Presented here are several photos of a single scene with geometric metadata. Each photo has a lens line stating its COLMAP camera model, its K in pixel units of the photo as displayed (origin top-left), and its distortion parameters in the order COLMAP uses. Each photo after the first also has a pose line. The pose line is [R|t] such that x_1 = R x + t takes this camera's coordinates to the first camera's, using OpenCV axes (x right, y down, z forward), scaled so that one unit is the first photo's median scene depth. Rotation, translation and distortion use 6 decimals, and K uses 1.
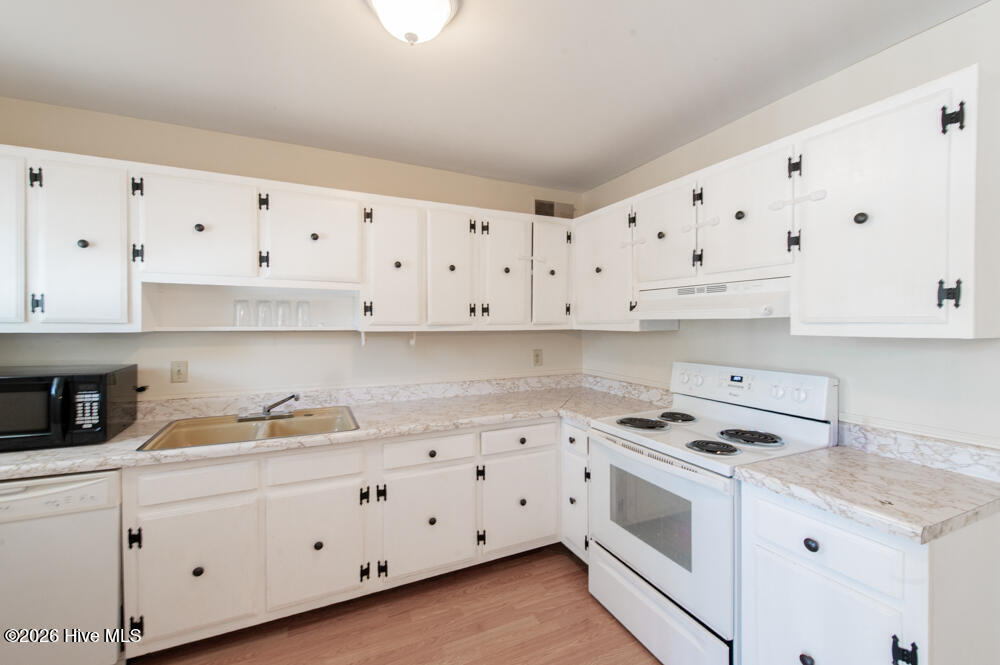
lens RADIAL K [[396.3, 0, 501.2], [0, 396.3, 328.3], [0, 0, 1]] dist [0.011606, -0.005077]
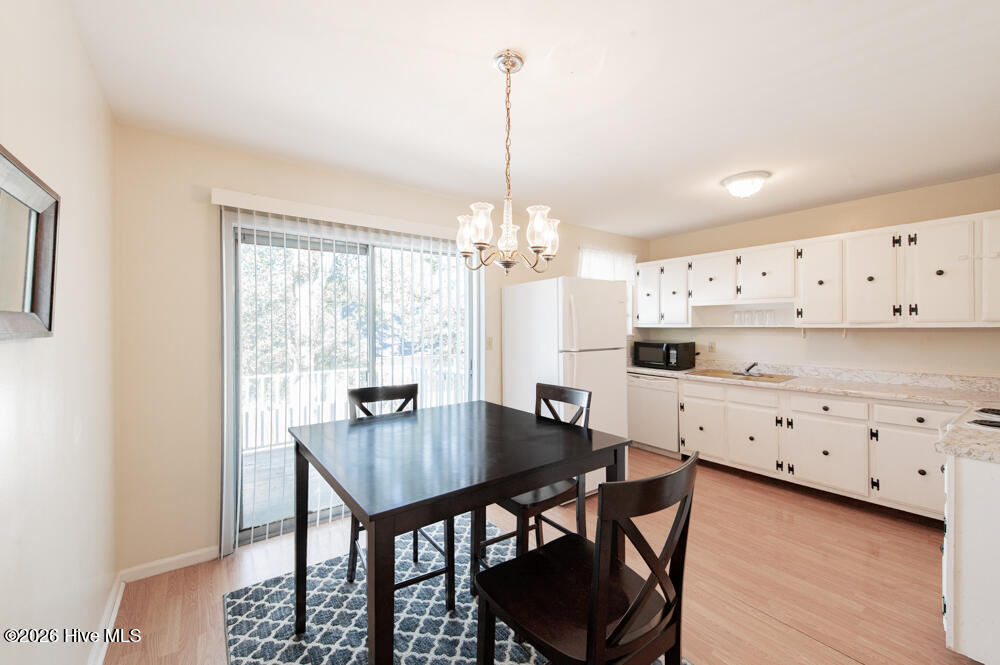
lens RADIAL K [[396.3, 0, 501.2], [0, 396.3, 328.3], [0, 0, 1]] dist [0.011606, -0.005077]
pose [[0.195476, 0.003247, -0.980703, 1.037342], [-0.004702, 0.999986, 0.002373, 0.013084], [0.980697, 0.004147, 0.195489, -0.492800]]
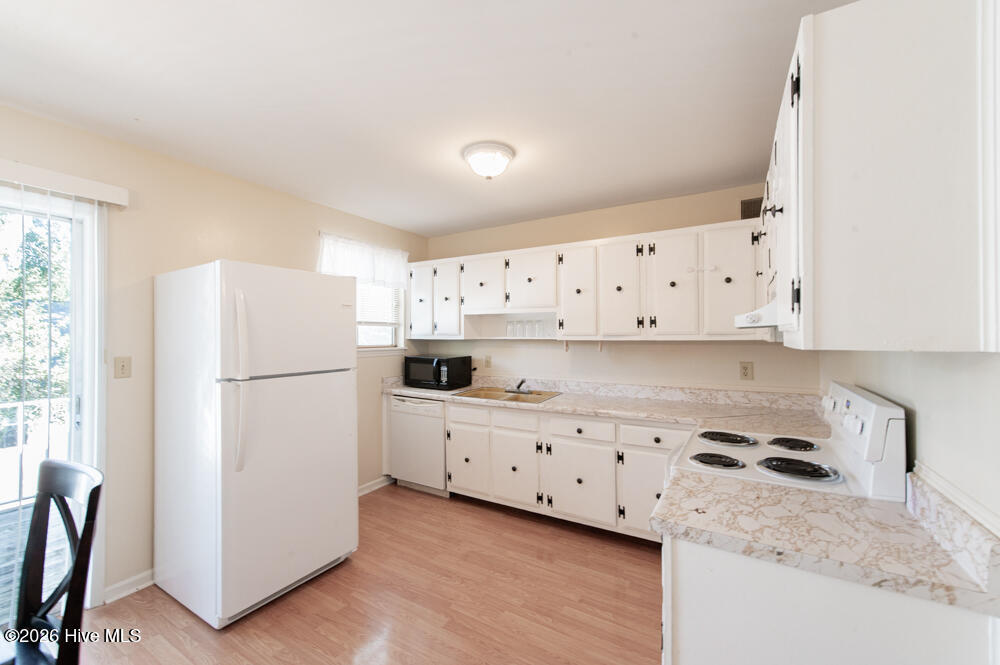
lens RADIAL K [[401.4, 0, 500.0], [0, 401.4, 332.5], [0, 0, 1]] dist [0.010901, 0.000077]
pose [[0.563086, -0.008413, -0.826355, 0.781321], [-0.004730, 0.999899, -0.013402, 0.001126], [0.826384, 0.011455, 0.562990, 0.002795]]
